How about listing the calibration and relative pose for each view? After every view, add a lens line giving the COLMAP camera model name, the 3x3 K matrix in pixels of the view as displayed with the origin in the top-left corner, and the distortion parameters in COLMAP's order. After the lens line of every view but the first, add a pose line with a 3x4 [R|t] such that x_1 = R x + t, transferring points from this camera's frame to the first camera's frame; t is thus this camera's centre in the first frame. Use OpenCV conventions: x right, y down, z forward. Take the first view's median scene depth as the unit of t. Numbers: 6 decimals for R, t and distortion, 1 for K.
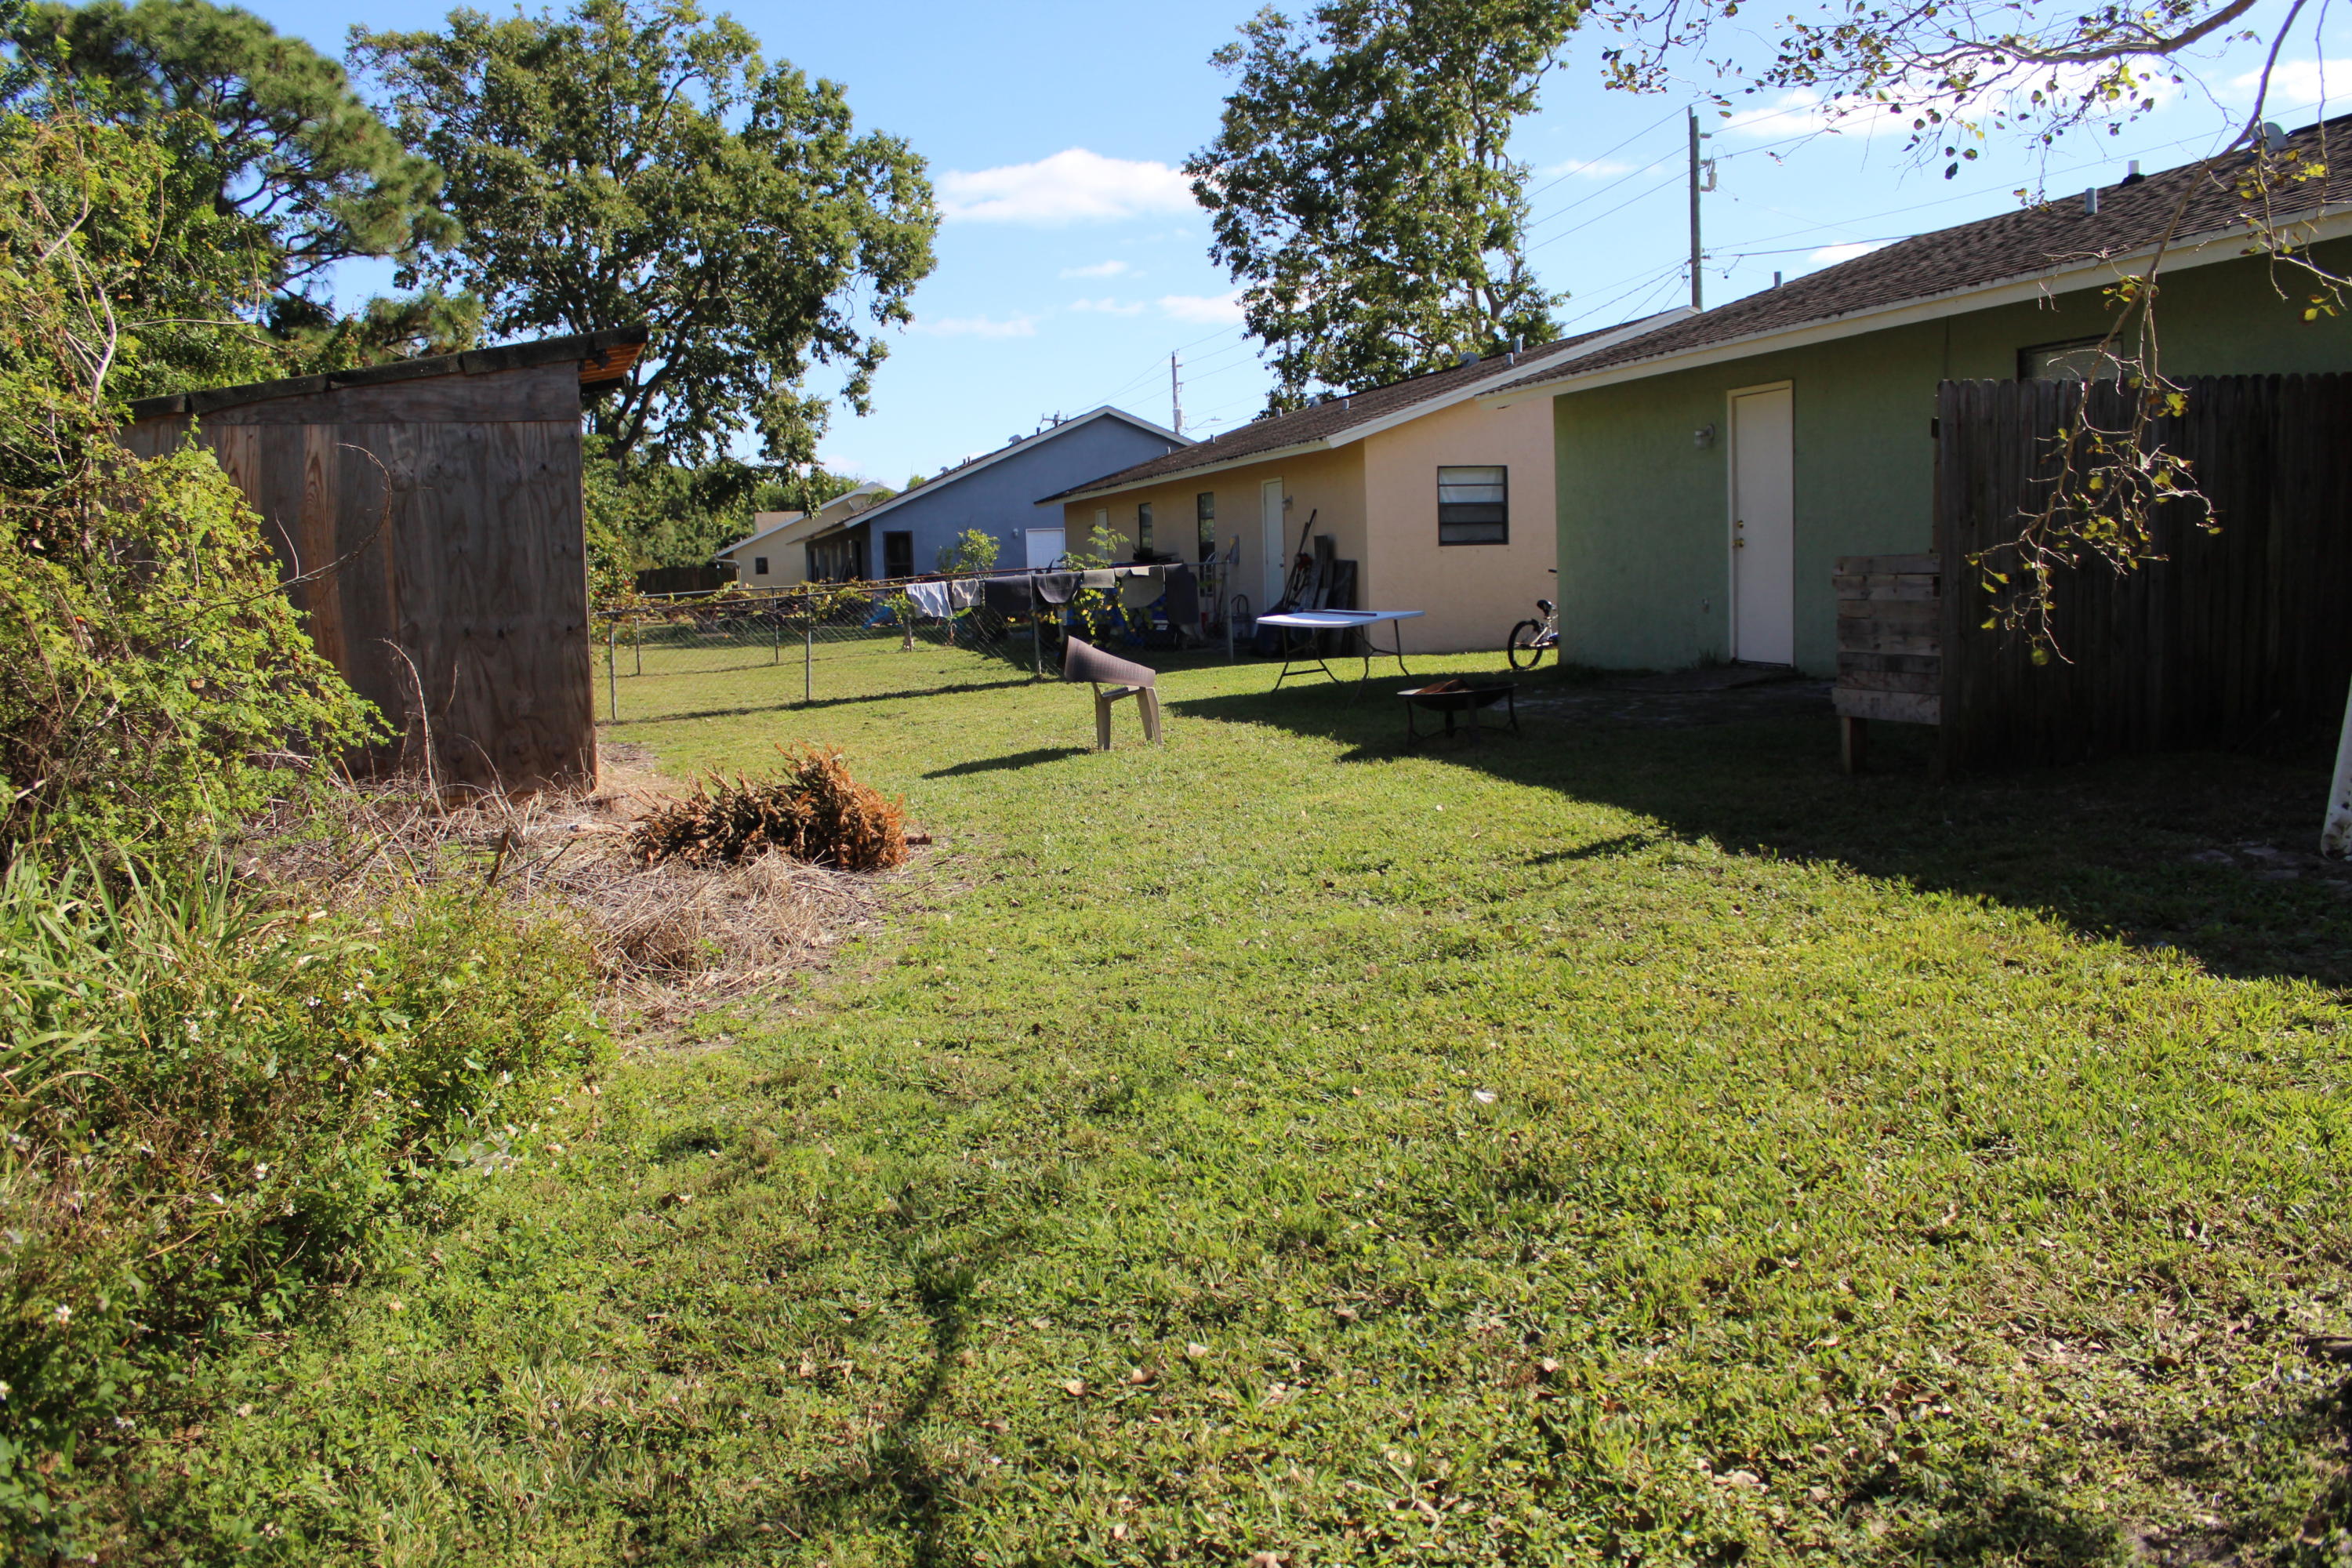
lens RADIAL K [[1949.8, 0, 1176.0], [0, 1949.8, 784.0], [0, 0, 1]] dist [-0.171986, 0.155095]
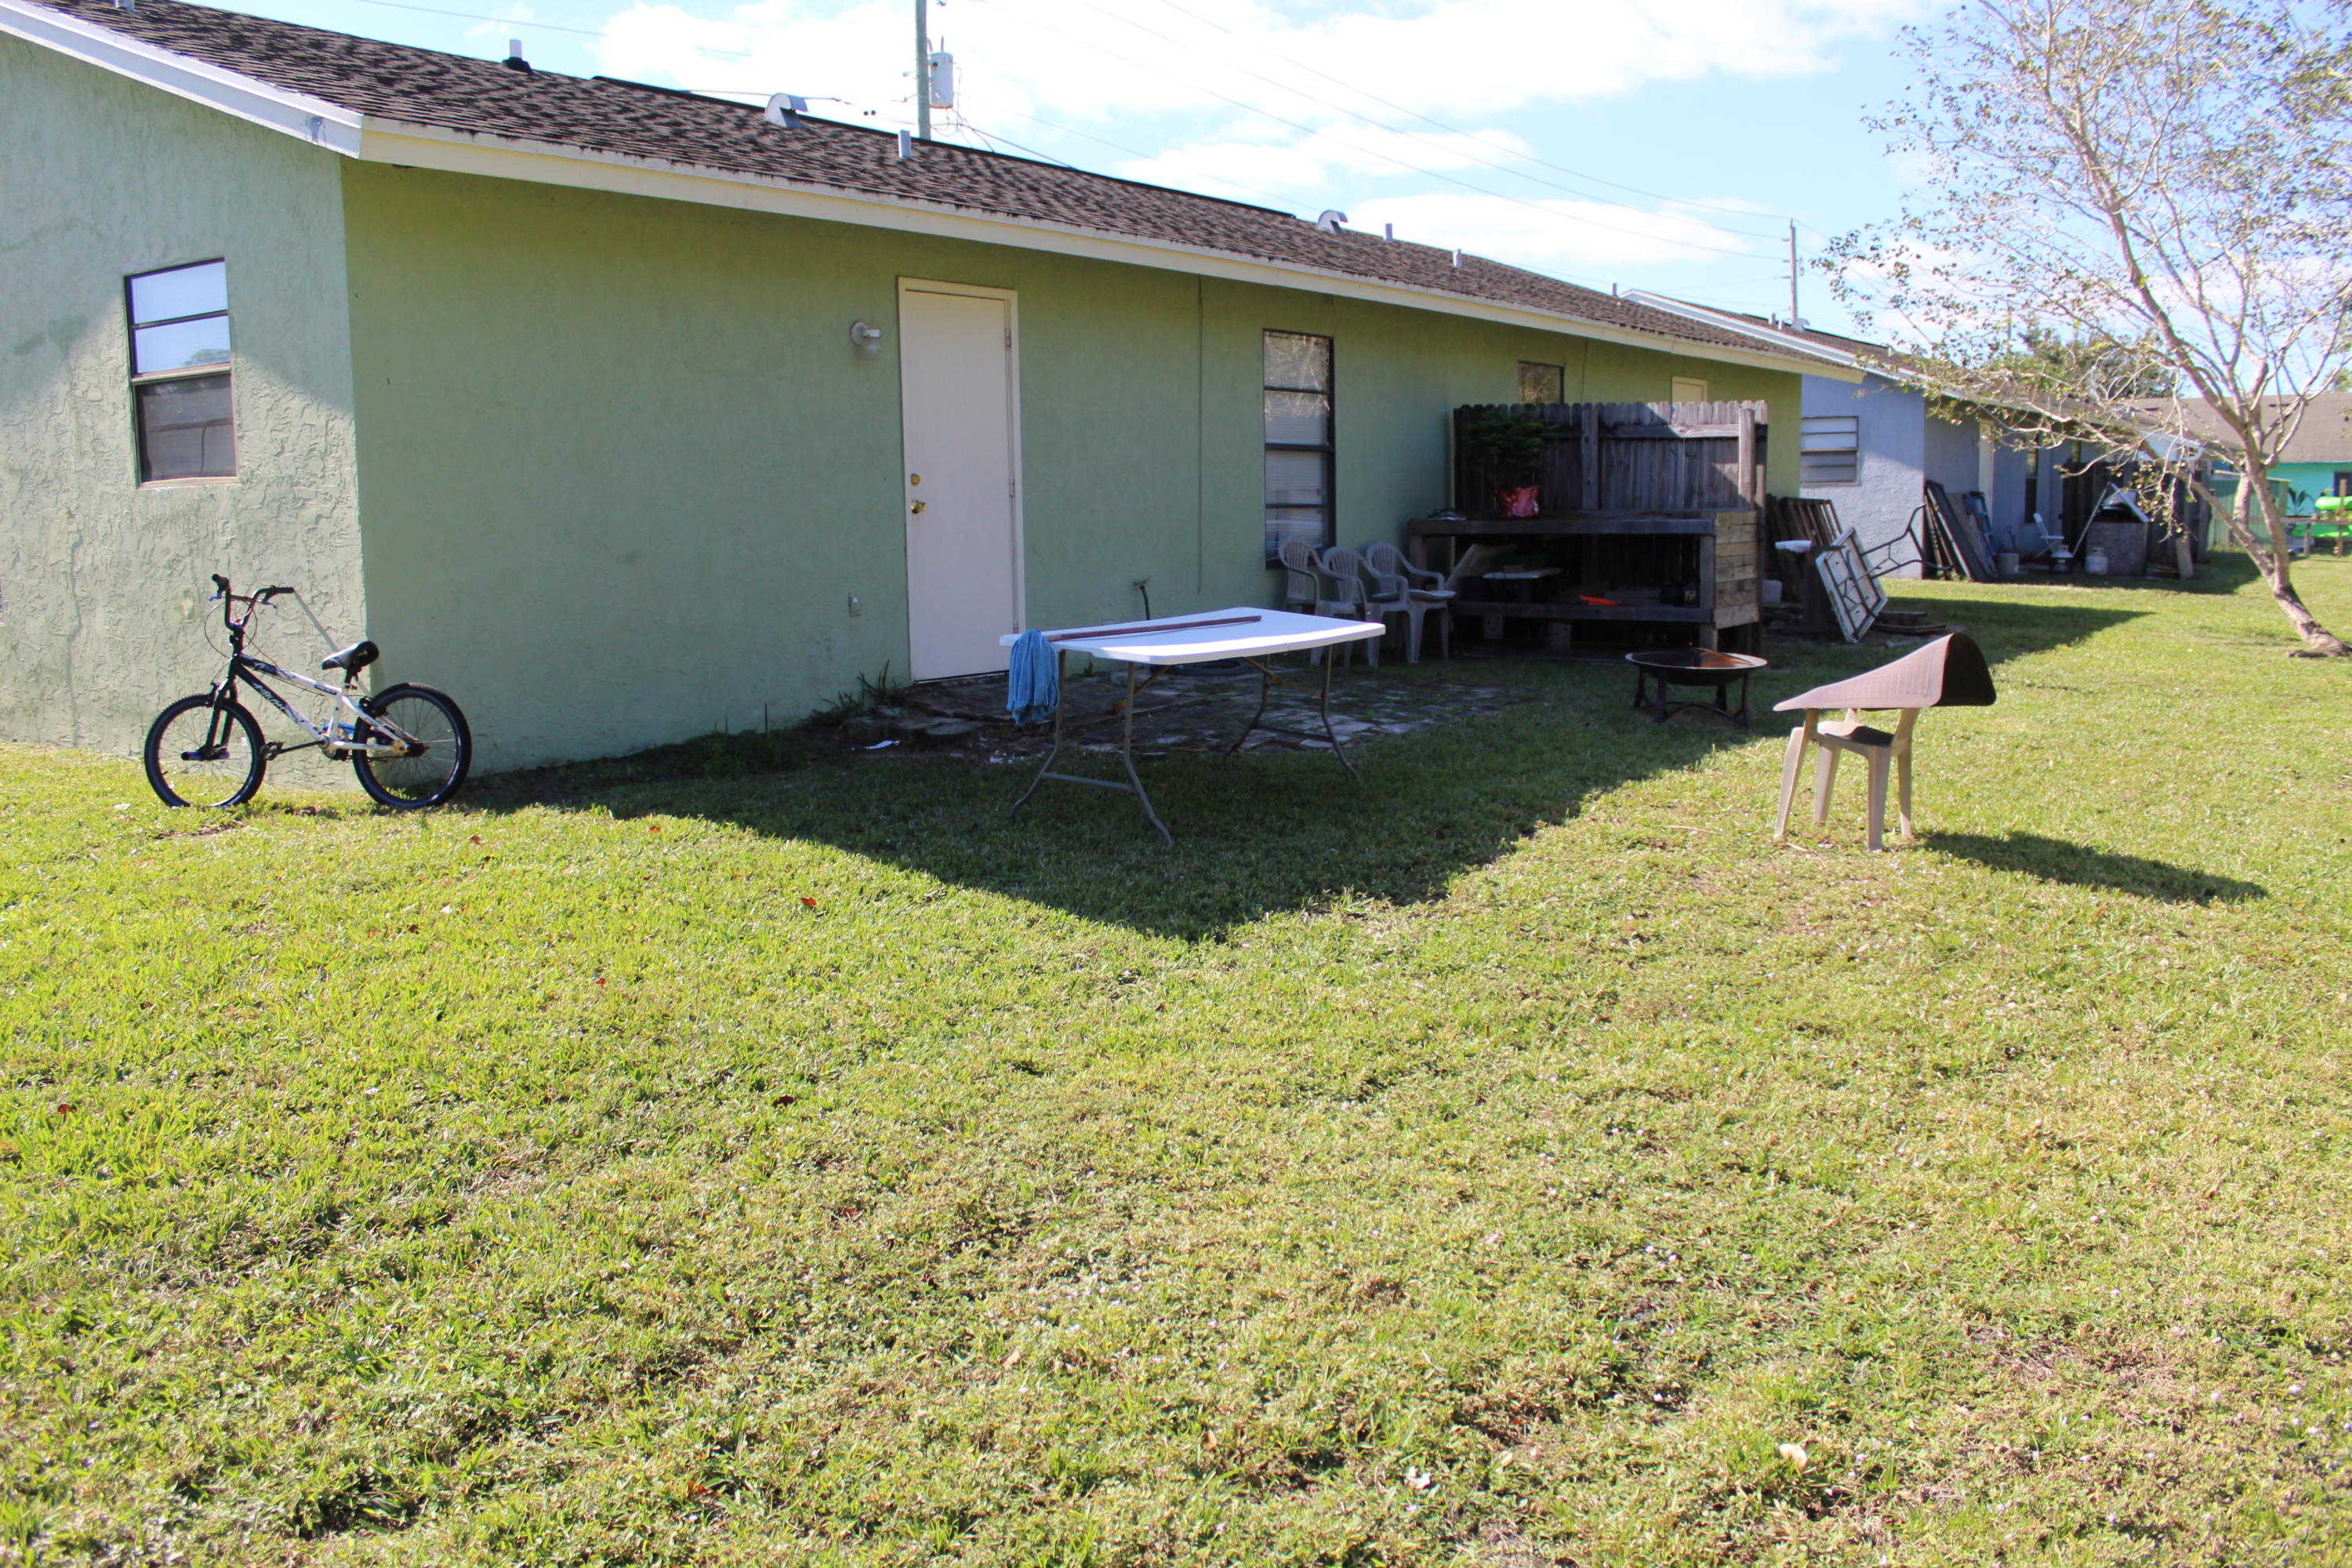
lens RADIAL K [[1949.8, 0, 1176.0], [0, 1949.8, 784.0], [0, 0, 1]] dist [-0.171986, 0.155095]
pose [[-0.733594, -0.049918, 0.677752, -0.250518], [0.125514, 0.970189, 0.207313, -0.171593], [-0.667896, 0.237151, -0.705460, 1.538956]]
